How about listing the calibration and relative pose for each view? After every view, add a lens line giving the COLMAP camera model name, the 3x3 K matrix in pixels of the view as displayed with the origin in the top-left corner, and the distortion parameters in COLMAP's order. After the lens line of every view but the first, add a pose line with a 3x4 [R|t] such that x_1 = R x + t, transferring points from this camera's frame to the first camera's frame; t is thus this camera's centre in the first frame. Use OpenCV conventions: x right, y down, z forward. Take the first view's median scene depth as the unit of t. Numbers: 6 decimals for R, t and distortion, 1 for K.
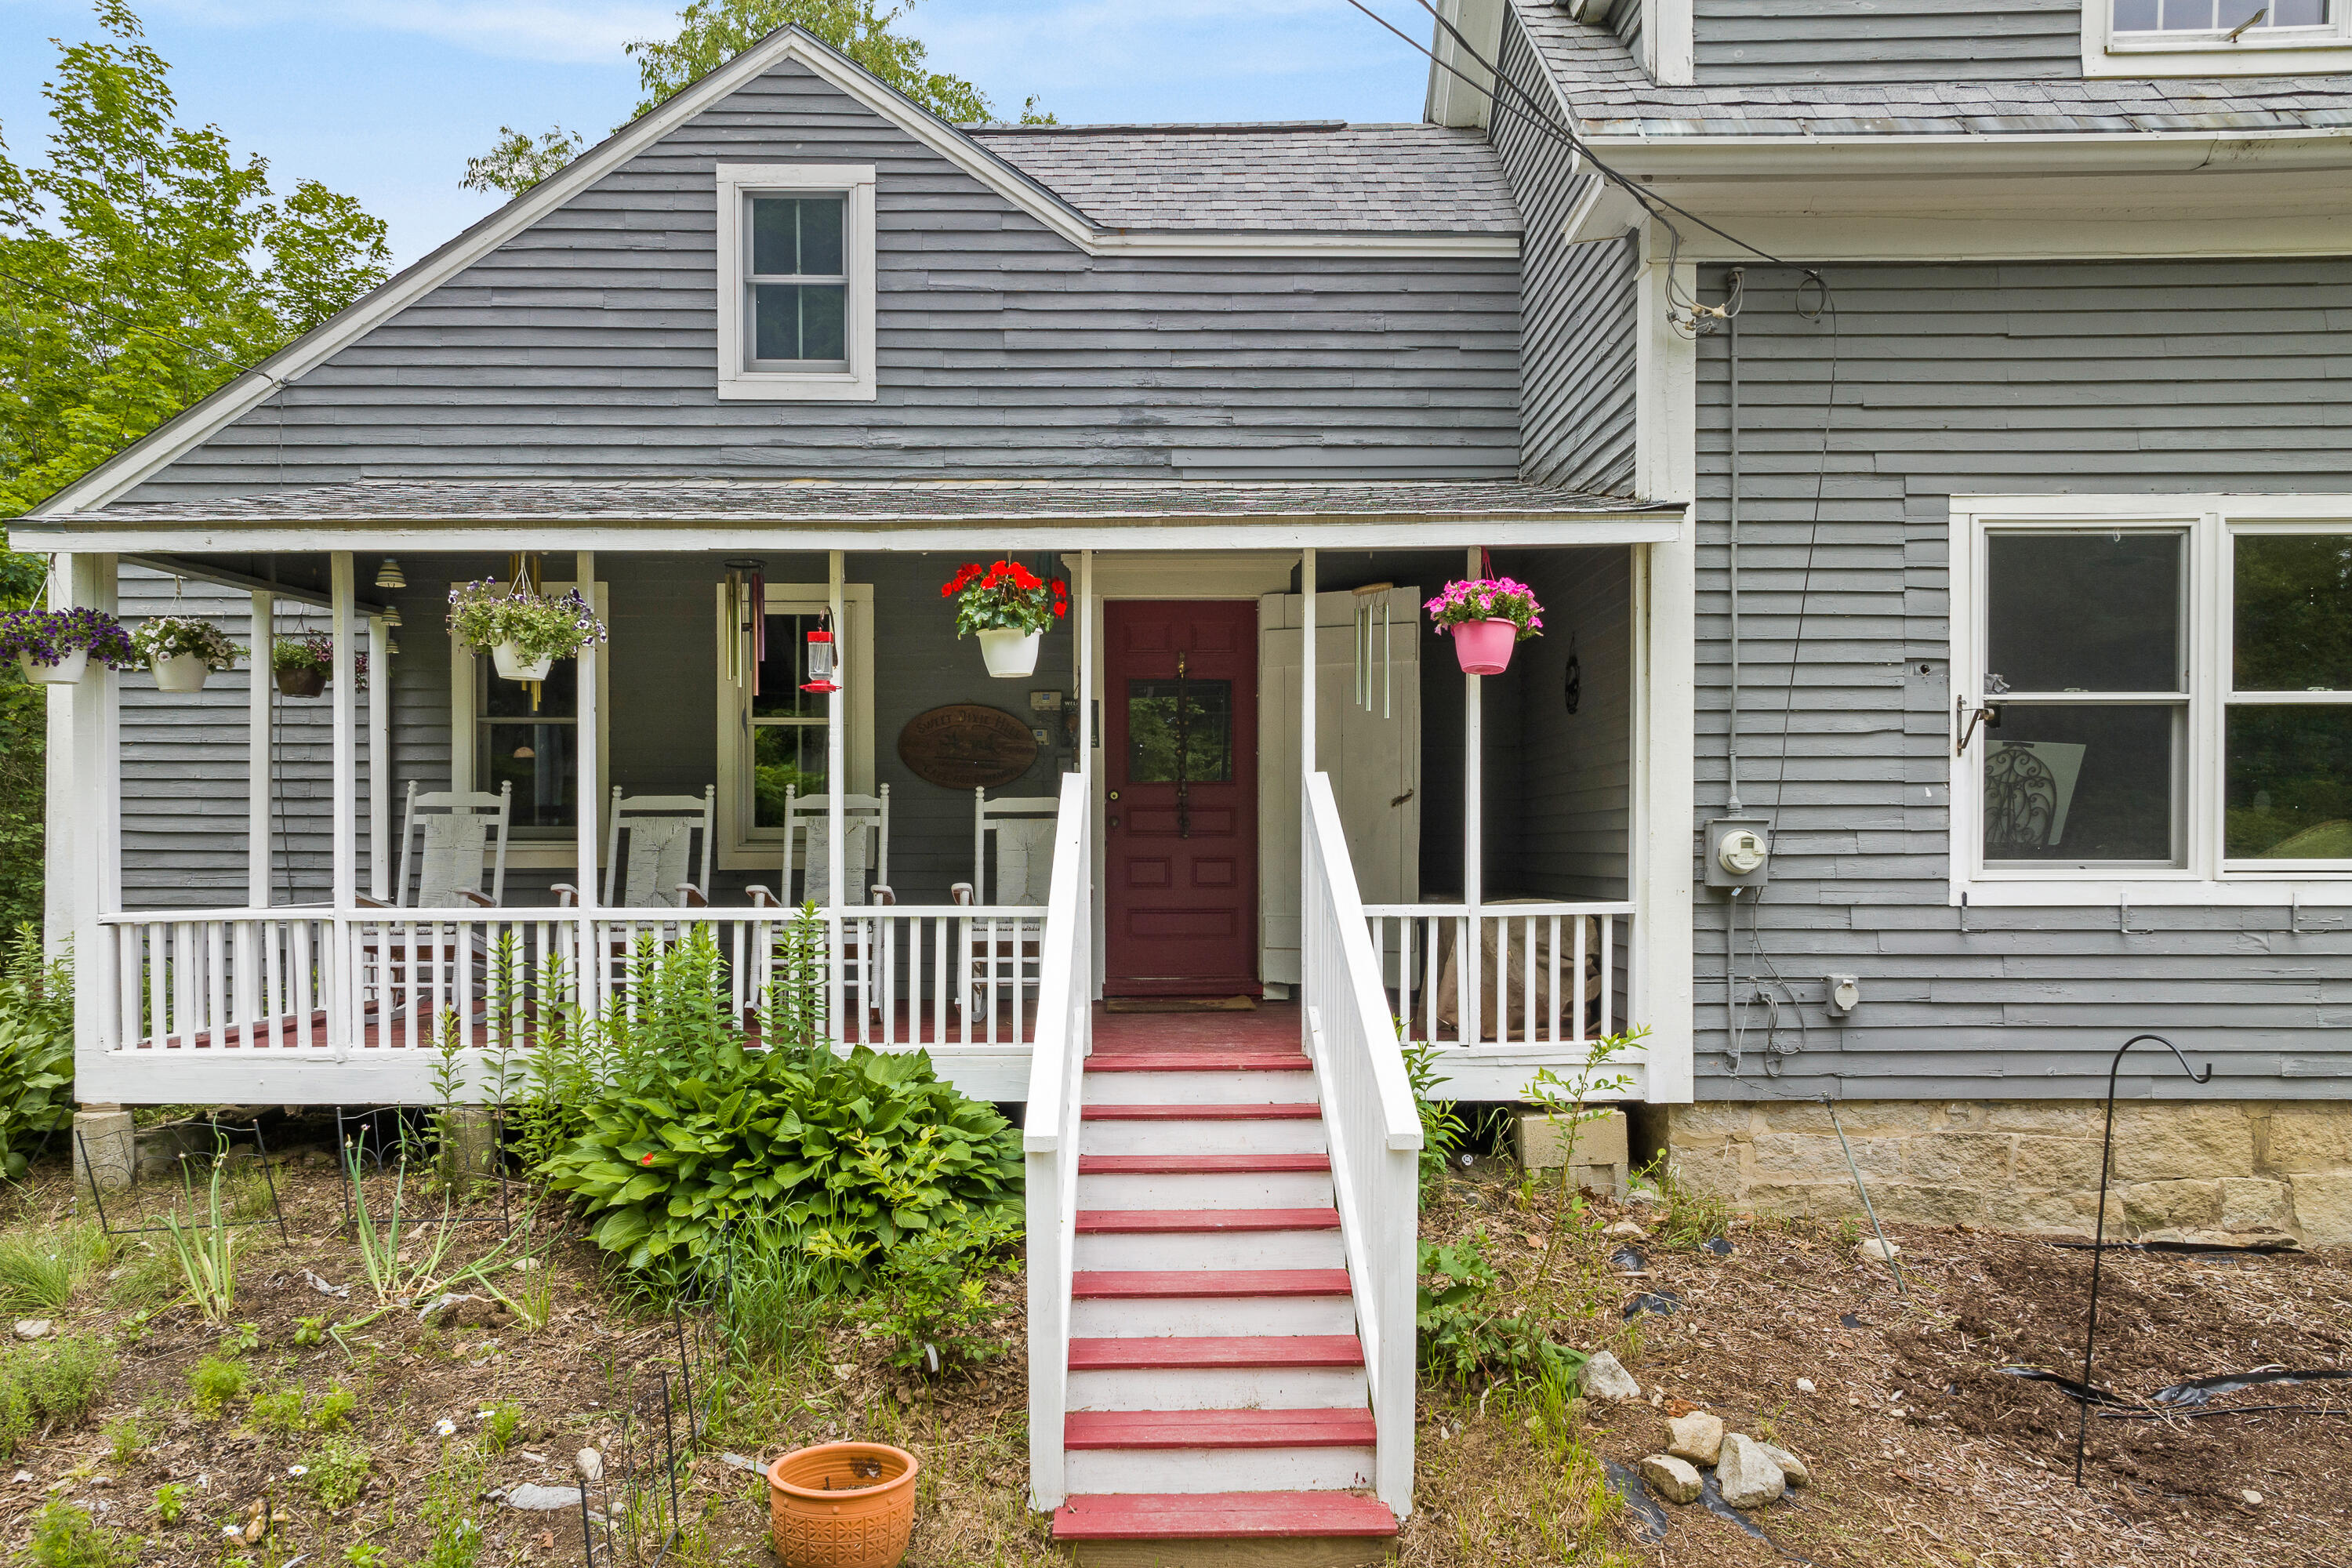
lens RADIAL K [[1625.4, 0, 1154.2], [0, 1625.4, 888.2], [0, 0, 1]] dist [0.018756, -0.003848]
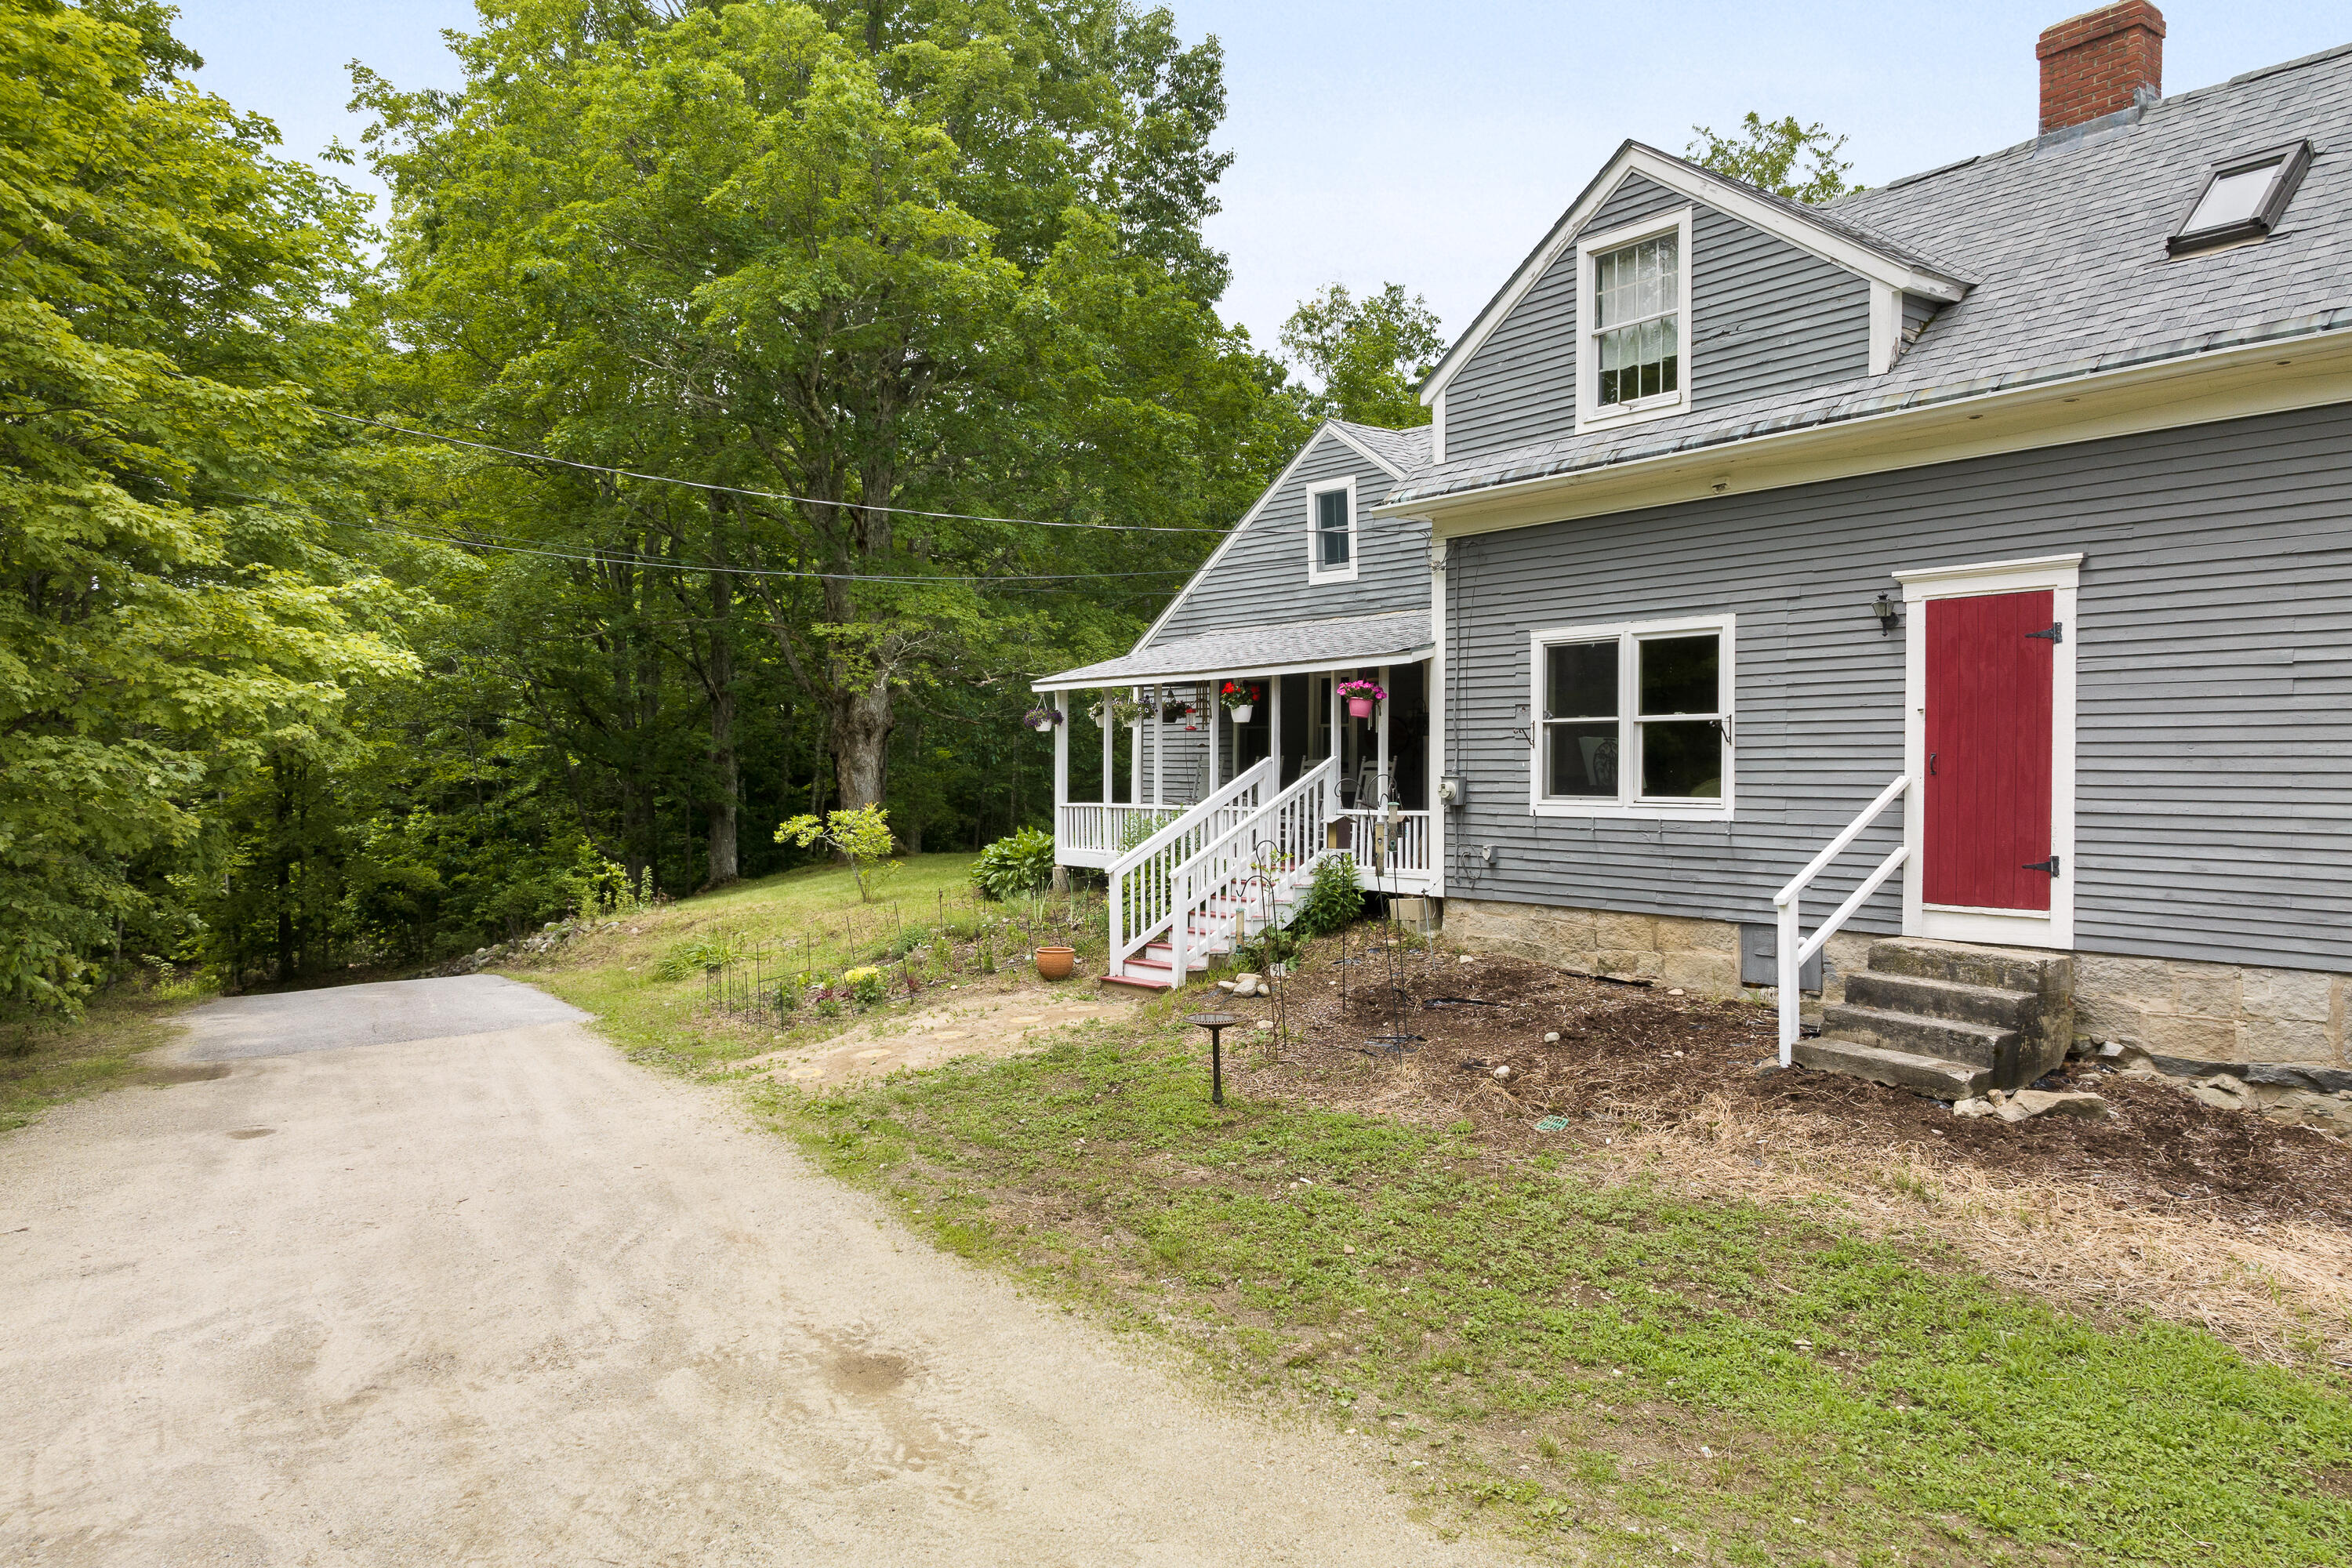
lens RADIAL K [[1625.4, 0, 1177.2], [0, 1625.4, 782.1], [0, 0, 1]] dist [0.018756, -0.003848]
pose [[0.598986, 0.005909, -0.800737, 1.958341], [-0.005786, 0.999979, 0.003051, -0.038706], [0.800738, 0.002806, 0.599008, -0.700819]]
